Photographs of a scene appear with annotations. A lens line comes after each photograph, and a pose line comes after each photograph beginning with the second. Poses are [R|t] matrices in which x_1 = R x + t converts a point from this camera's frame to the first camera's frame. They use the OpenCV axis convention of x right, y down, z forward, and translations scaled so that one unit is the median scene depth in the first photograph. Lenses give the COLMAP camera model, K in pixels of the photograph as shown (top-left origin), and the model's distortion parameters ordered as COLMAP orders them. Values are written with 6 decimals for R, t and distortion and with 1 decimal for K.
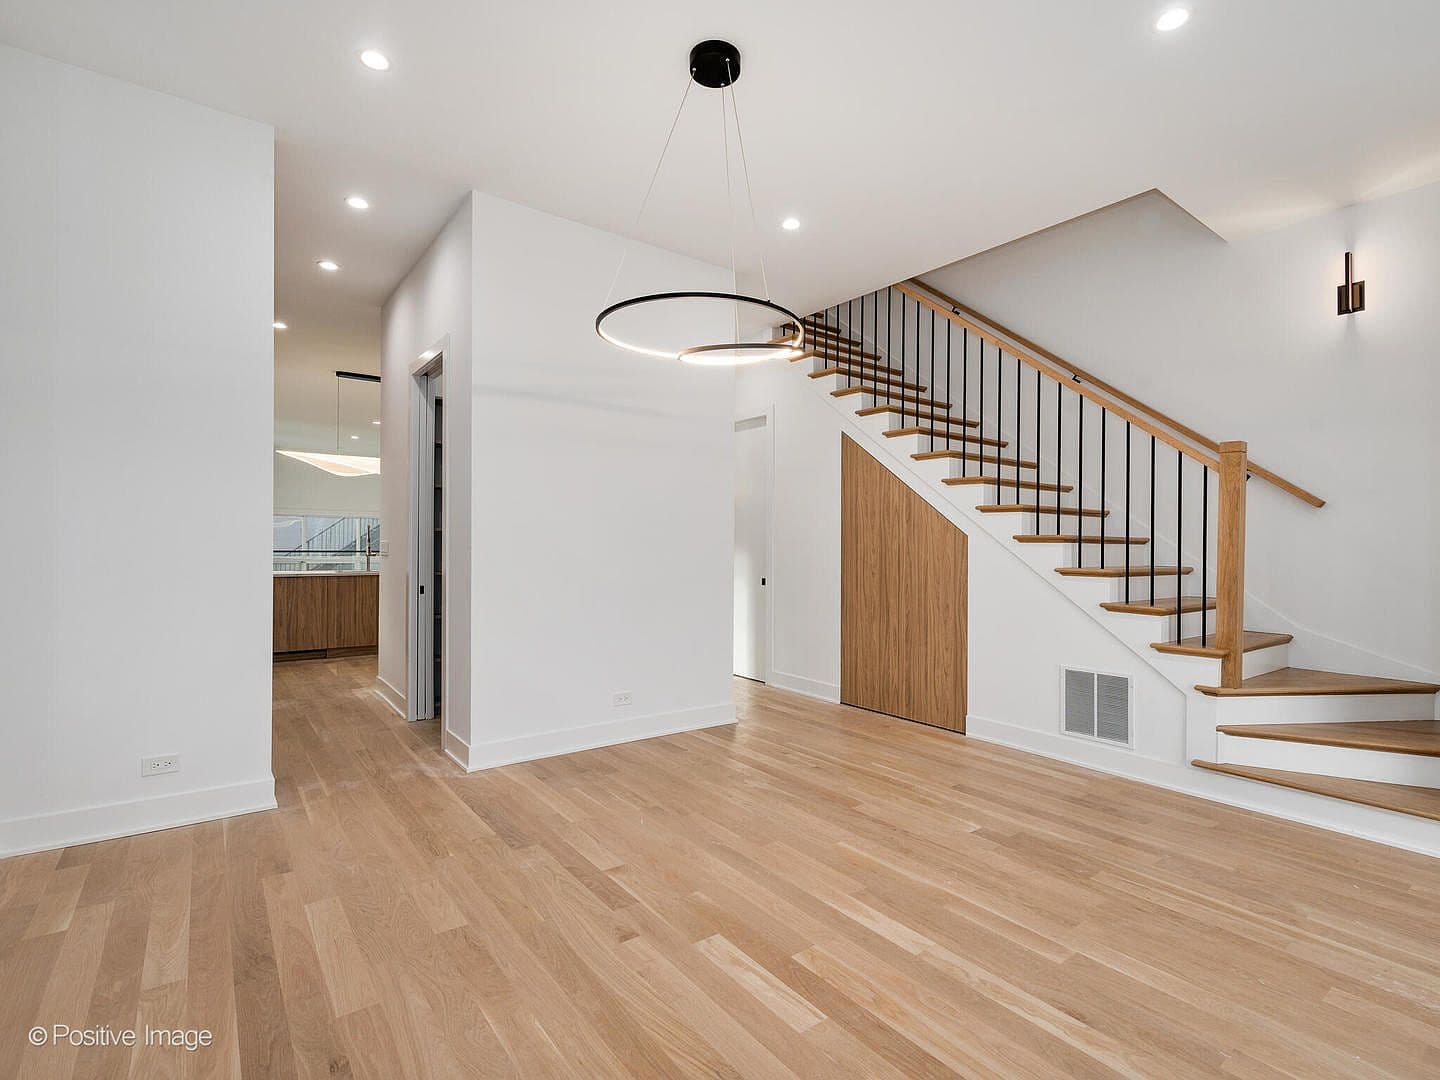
lens RADIAL K [[671.1, 0, 715.7], [0, 671.1, 548.3], [0, 0, 1]] dist [0.000350, 0.000083]
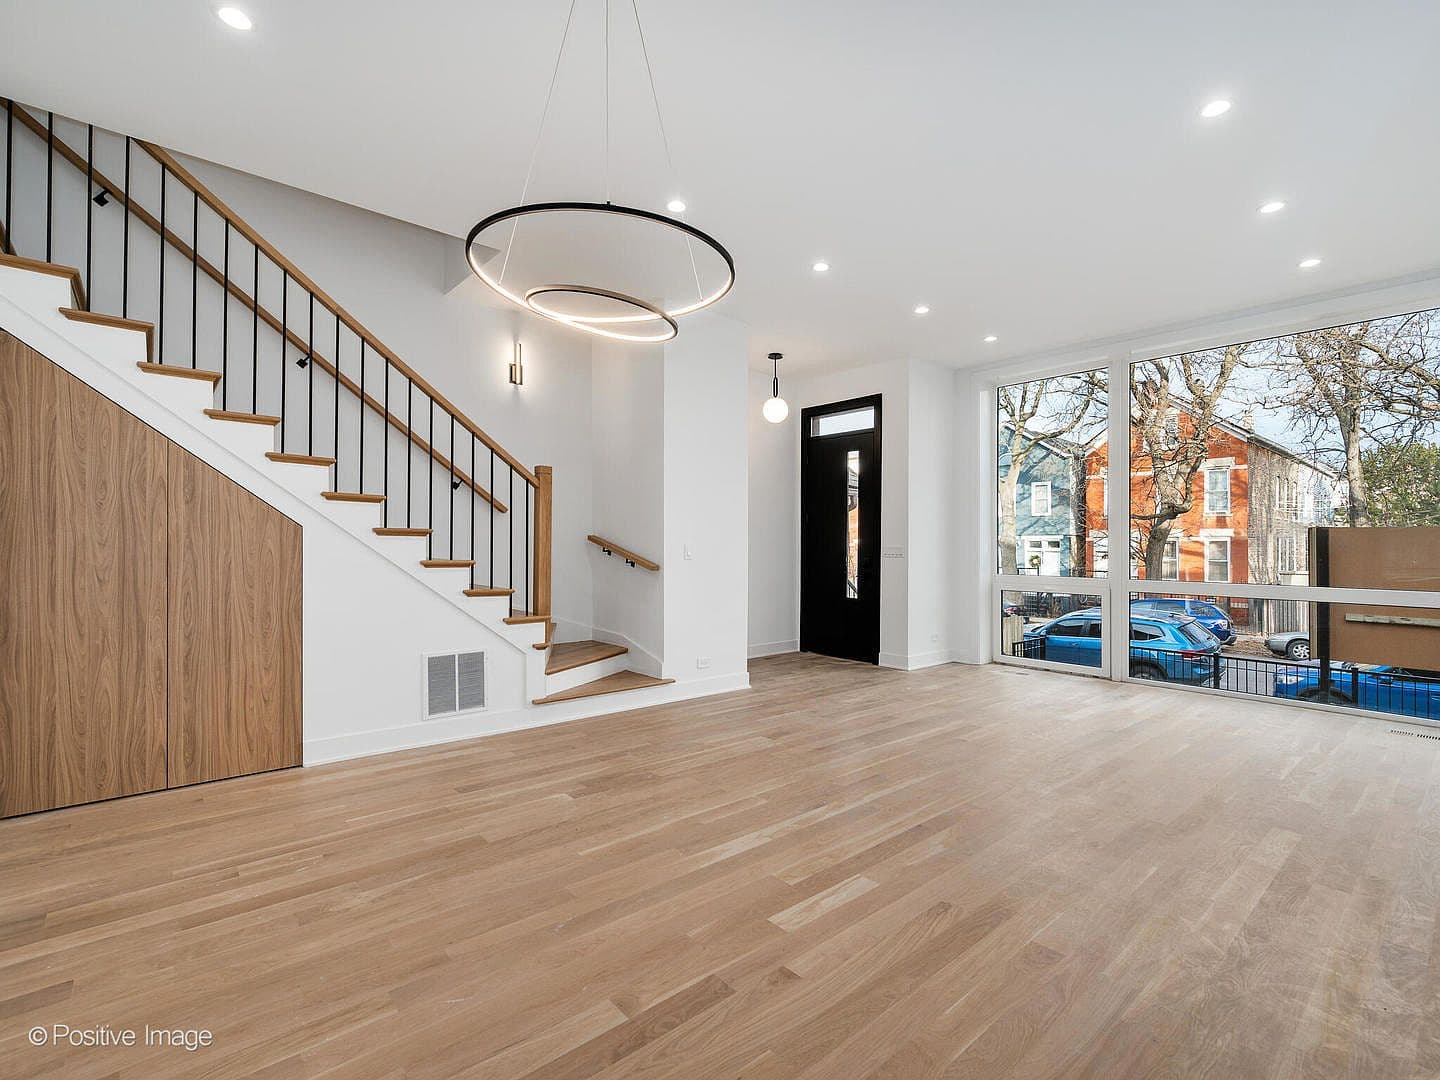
lens RADIAL K [[671.1, 0, 713.2], [0, 671.1, 541.4], [0, 0, 1]] dist [0.000350, 0.000083]
pose [[-0.049786, -0.001782, 0.998758, -0.636046], [-0.006604, 0.999977, 0.001455, -0.005906], [-0.998738, -0.006523, -0.049797, 0.706159]]
